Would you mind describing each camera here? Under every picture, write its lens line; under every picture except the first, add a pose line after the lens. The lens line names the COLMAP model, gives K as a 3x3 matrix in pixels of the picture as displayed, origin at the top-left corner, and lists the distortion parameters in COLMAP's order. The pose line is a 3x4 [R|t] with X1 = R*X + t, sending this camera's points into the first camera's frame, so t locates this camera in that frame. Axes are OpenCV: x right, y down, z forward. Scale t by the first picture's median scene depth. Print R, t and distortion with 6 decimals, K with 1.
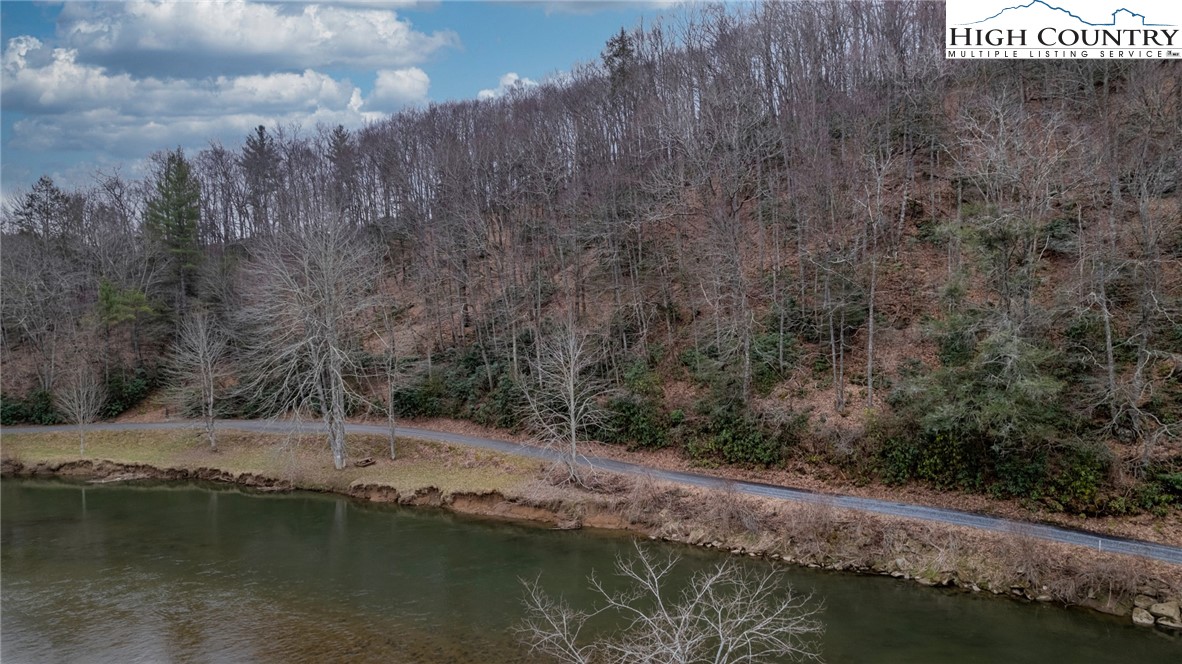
lens RADIAL K [[759.1, 0, 591.0], [0, 759.1, 332.0], [0, 0, 1]] dist [-0.086340, 0.075363]
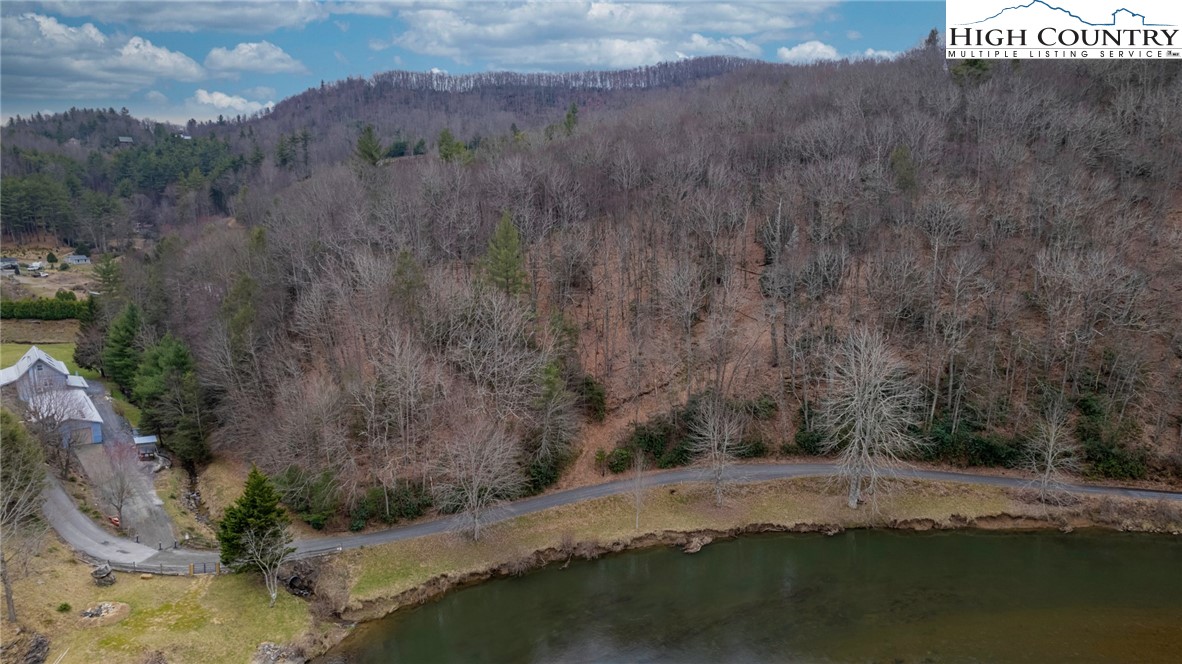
lens RADIAL K [[759.1, 0, 591.0], [0, 759.1, 332.0], [0, 0, 1]] dist [-0.086340, 0.075363]
pose [[0.912929, -0.063897, 0.403085, -1.607662], [0.005665, 0.989556, 0.144036, -0.421323], [-0.408079, -0.129211, 0.903757, -0.026118]]
